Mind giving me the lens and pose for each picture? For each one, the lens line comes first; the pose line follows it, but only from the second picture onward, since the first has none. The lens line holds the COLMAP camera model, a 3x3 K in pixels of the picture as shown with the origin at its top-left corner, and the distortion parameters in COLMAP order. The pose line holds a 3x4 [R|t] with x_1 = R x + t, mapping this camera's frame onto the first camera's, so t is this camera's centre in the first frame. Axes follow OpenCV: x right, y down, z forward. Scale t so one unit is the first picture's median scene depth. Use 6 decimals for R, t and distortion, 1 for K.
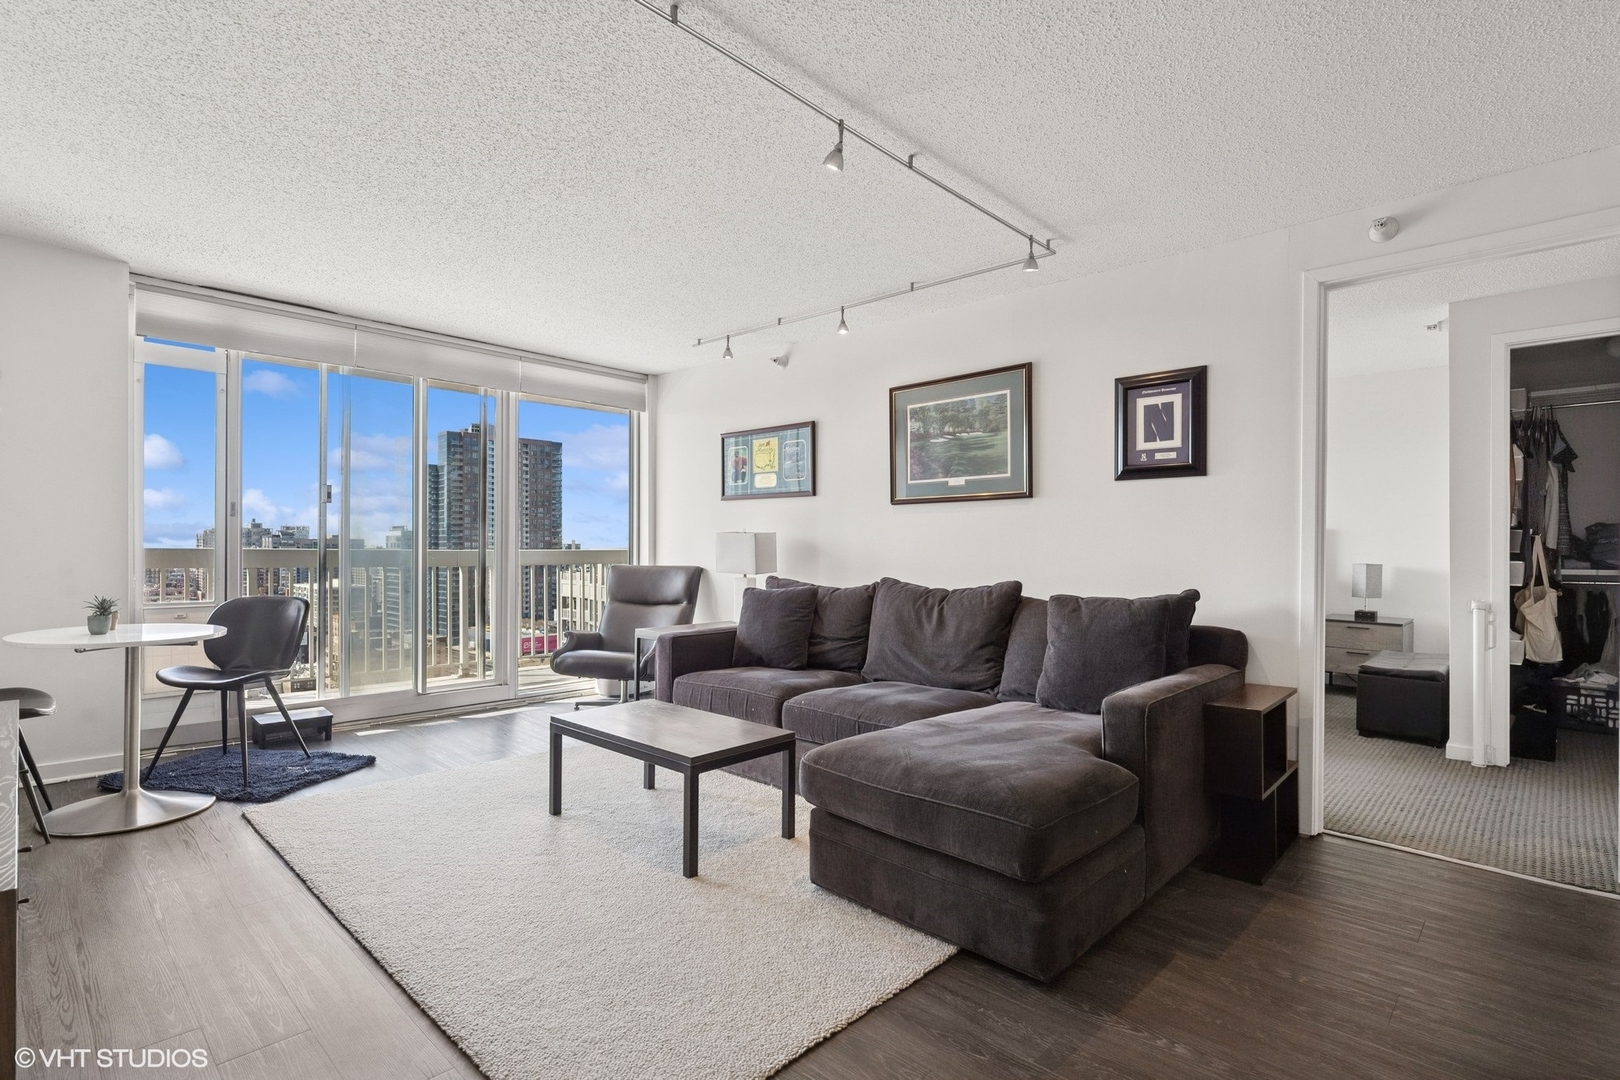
lens RADIAL K [[781.8, 0, 787.5], [0, 781.8, 558.0], [0, 0, 1]] dist [-0.002050, 0.000351]
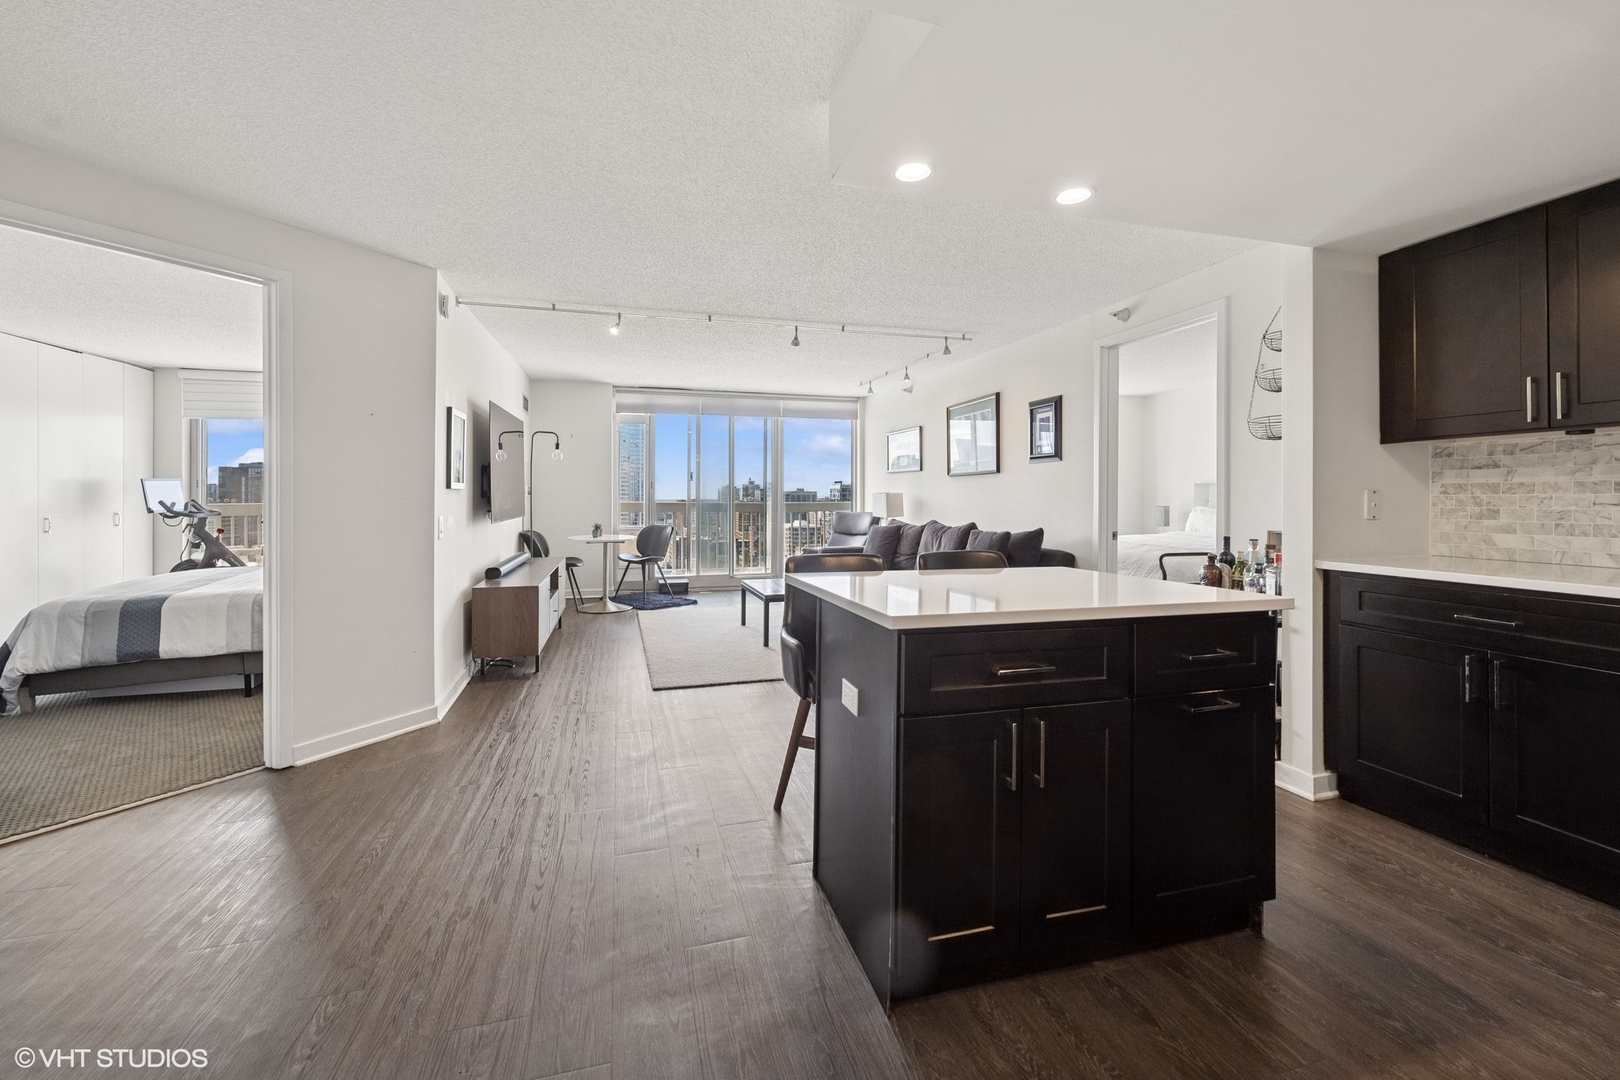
lens RADIAL K [[657.1, 0, 783.1], [0, 657.1, 498.4], [0, 0, 1]] dist [-0.011856, -0.000638]
pose [[0.853371, -0.004384, -0.521286, 0.638966], [-0.001430, 0.999941, -0.010751, -0.006524], [0.521302, 0.009920, 0.853314, -0.430466]]
